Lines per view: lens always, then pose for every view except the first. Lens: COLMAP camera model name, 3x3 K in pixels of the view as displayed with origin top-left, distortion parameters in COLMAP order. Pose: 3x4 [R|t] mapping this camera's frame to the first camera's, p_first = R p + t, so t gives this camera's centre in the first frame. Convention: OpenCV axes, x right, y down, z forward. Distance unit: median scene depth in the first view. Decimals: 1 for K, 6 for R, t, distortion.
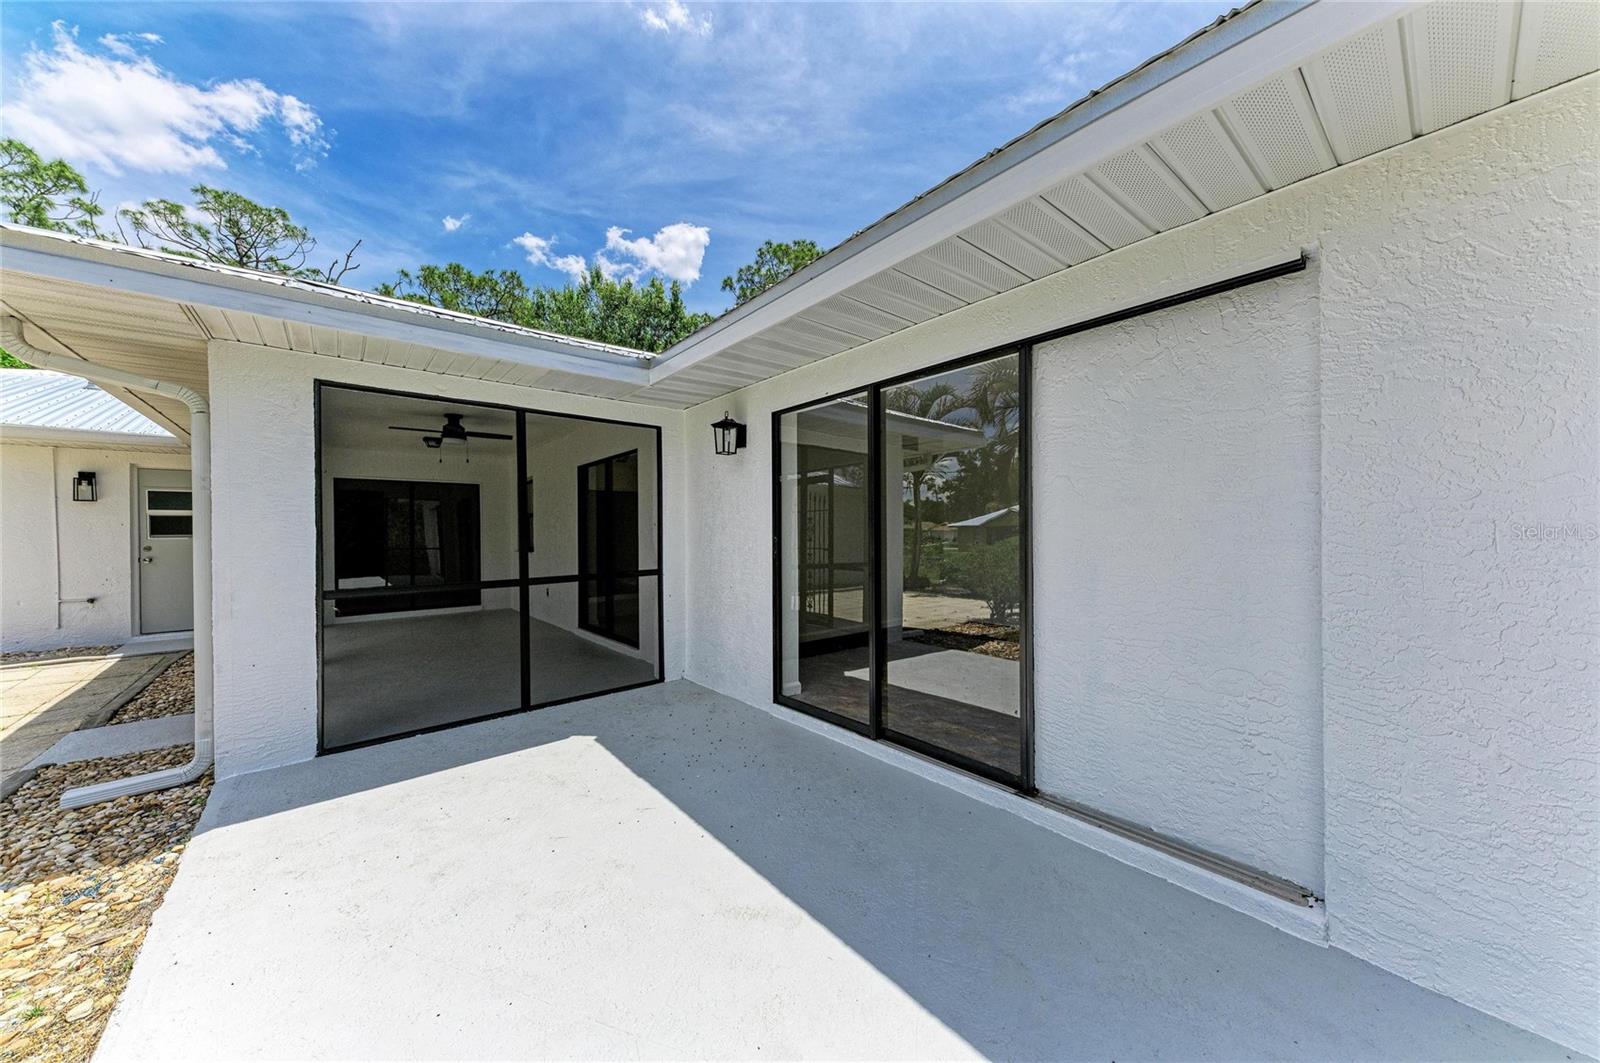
lens RADIAL K [[547.7, 0, 789.9], [0, 547.7, 546.3], [0, 0, 1]] dist [0.000228, -0.000151]
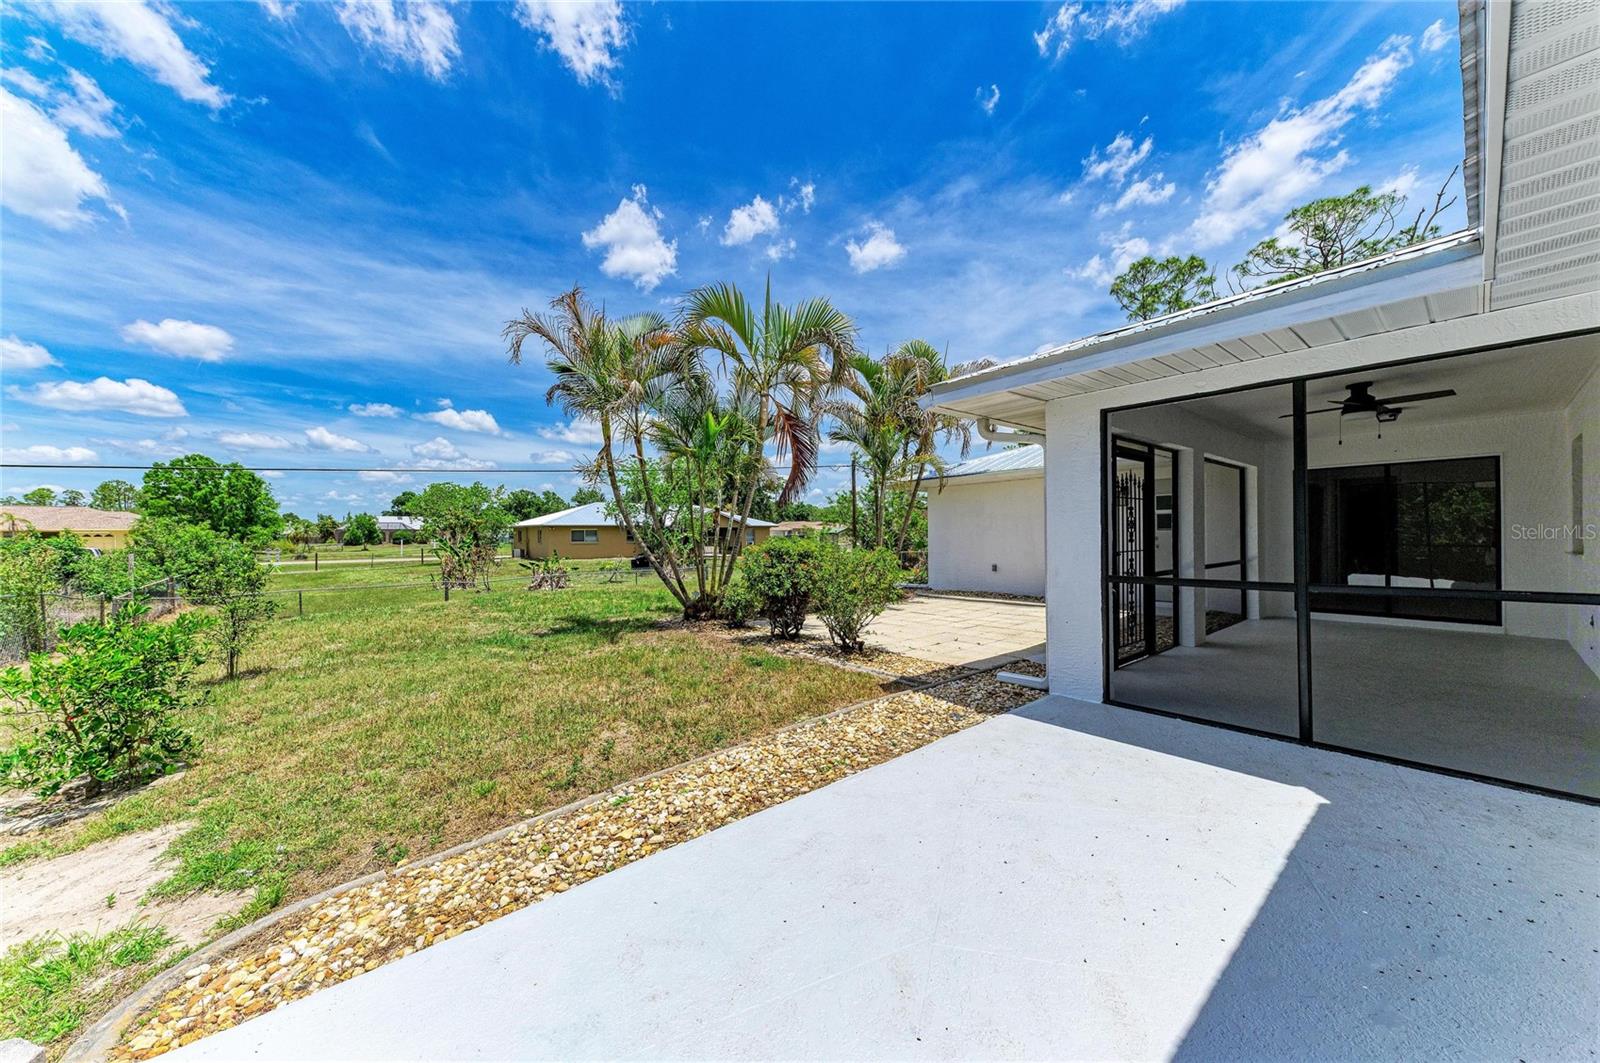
lens RADIAL K [[547.7, 0, 801.9], [0, 547.7, 533.8], [0, 0, 1]] dist [0.000228, -0.000151]
pose [[-0.019169, 0.009546, -0.999771, 0.392080], [-0.015474, 0.999832, 0.009843, -0.012010], [0.999697, 0.015659, -0.019018, 0.290921]]
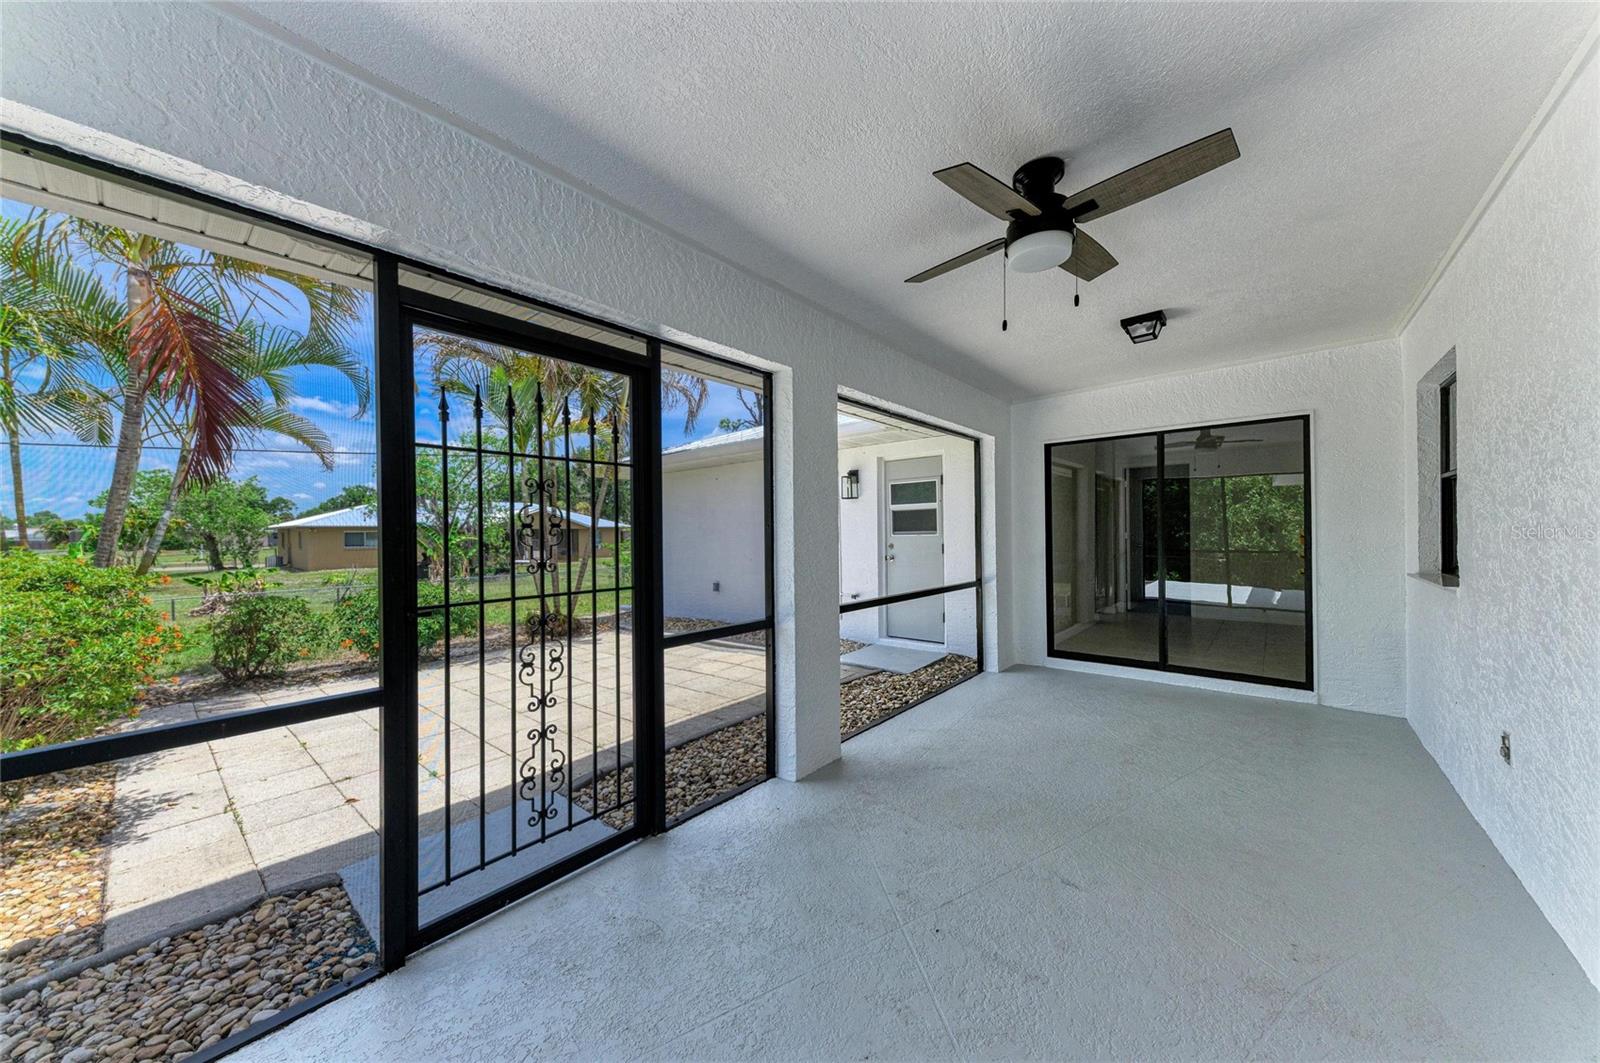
lens RADIAL K [[547.7, 0, 802.6], [0, 547.7, 535.4], [0, 0, 1]] dist [0.000228, -0.000151]
pose [[0.158397, 0.008147, -0.987342, -0.513398], [-0.017997, 0.999824, 0.005362, -0.031667], [0.987211, 0.016919, 0.158516, 1.350703]]
